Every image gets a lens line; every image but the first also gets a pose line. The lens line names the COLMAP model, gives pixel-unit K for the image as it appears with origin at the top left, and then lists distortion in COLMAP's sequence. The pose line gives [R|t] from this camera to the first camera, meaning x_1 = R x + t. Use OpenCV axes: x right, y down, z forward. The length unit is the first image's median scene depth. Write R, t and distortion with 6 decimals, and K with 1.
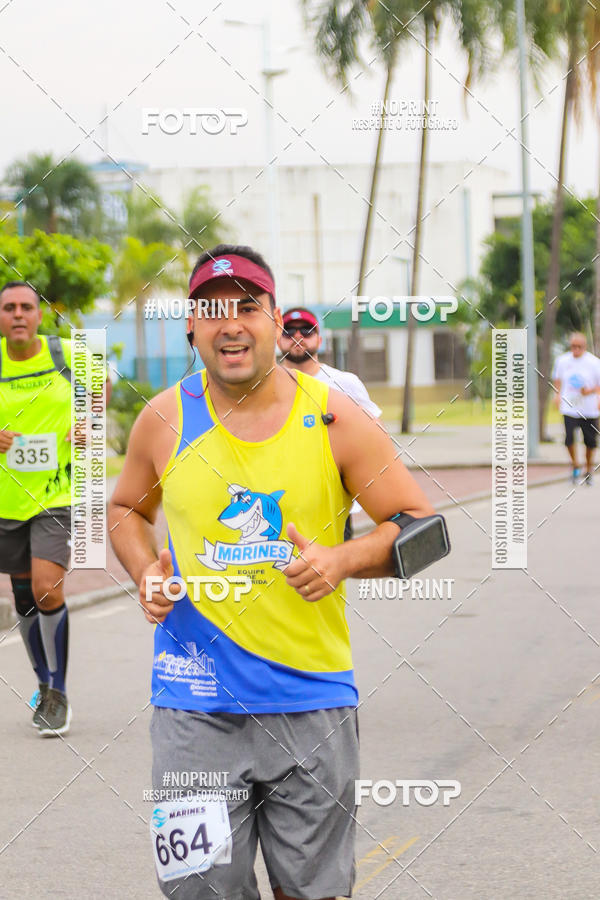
lens RADIAL K [[2704.5, 0, 300.0], [0, 2704.5, 451.4], [0, 0, 1]] dist [-0.025930, -1.419498]
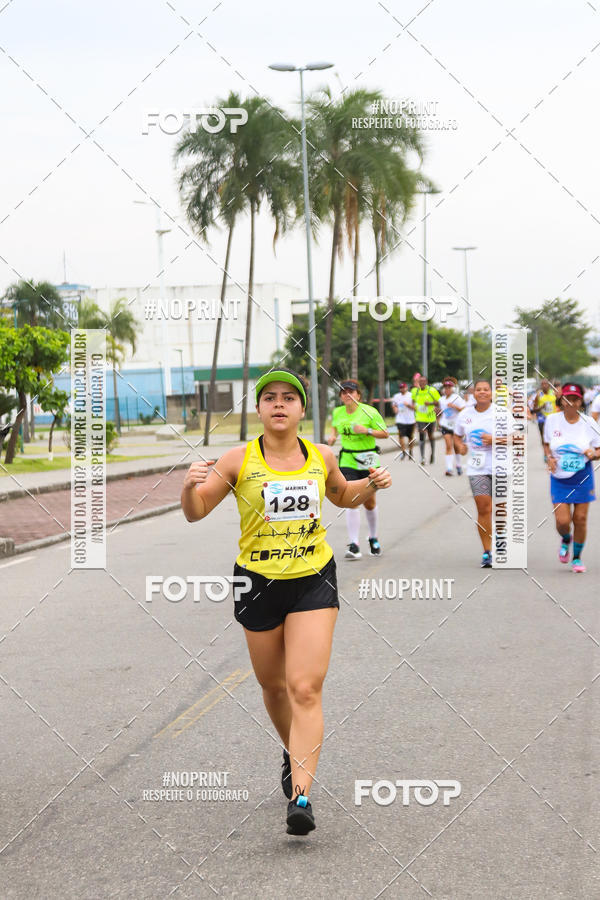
lens RADIAL K [[1921.8, 0, 300.5], [0, 1921.8, 450.6], [0, 0, 1]] dist [-0.063245, 0.000158]
pose [[0.997463, -0.013738, 0.069850, -0.009652], [0.014787, 0.999785, -0.014518, 0.017589], [-0.069636, 0.015514, 0.997452, -0.216855]]
